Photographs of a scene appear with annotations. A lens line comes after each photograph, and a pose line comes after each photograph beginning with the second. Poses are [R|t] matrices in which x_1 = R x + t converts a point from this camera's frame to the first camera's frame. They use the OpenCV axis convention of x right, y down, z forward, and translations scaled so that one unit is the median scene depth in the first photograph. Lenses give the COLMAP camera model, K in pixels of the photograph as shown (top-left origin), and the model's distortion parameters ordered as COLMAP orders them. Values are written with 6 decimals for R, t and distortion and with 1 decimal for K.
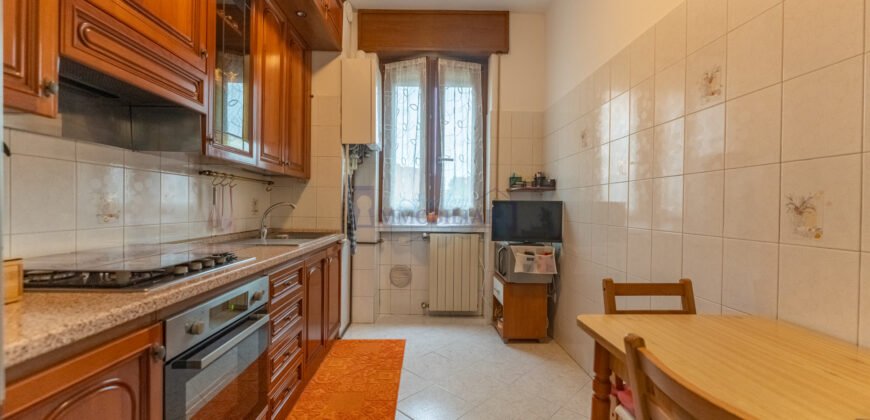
lens RADIAL K [[344.9, 0, 434.7], [0, 344.9, 209.0], [0, 0, 1]] dist [-0.000203, -0.000258]
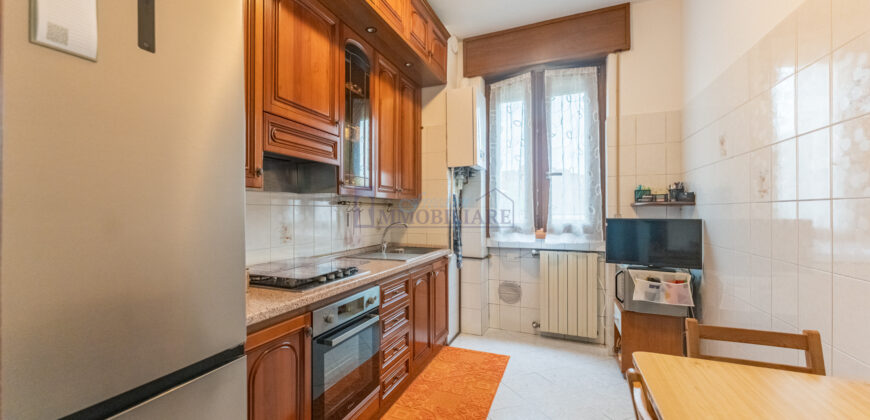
lens RADIAL K [[360.2, 0, 397.0], [0, 360.2, 210.0], [0, 0, 1]] dist [0.000948, -0.000031]
pose [[0.893660, -0.015186, -0.448487, 0.117919], [0.008889, 0.999830, -0.016143, -0.042421], [0.448656, 0.010440, 0.893644, -0.116054]]
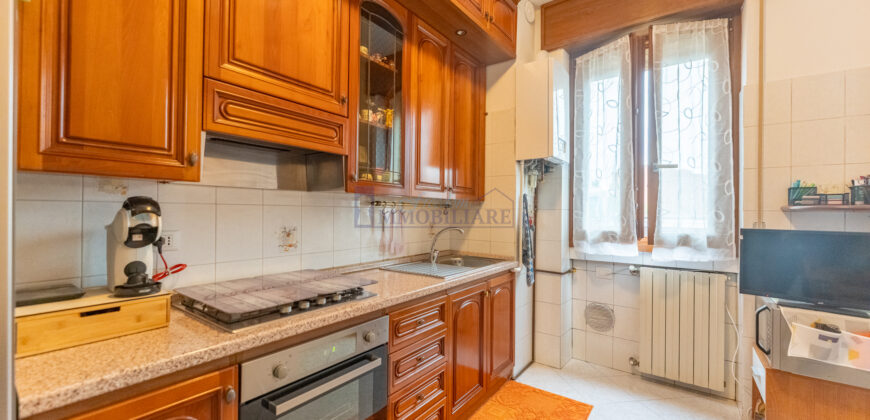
lens RADIAL K [[345.4, 0, 433.0], [0, 345.4, 209.7], [0, 0, 1]] dist [0.000279, -0.000464]
pose [[0.790406, -0.007090, -0.612543, 0.128508], [-0.005638, 0.999806, -0.018848, -0.050993], [0.612558, 0.018352, 0.790213, 0.190058]]
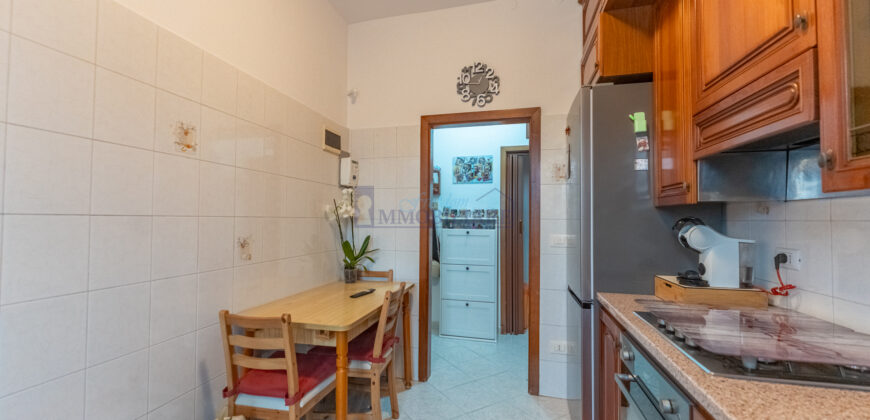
lens RADIAL K [[345.4, 0, 433.0], [0, 345.4, 209.7], [0, 0, 1]] dist [0.000279, -0.000464]
pose [[-0.964534, -0.010952, 0.263733, -0.128204], [-0.016141, 0.999716, -0.017516, -0.063458], [-0.263466, -0.021152, -0.964437, 0.953072]]
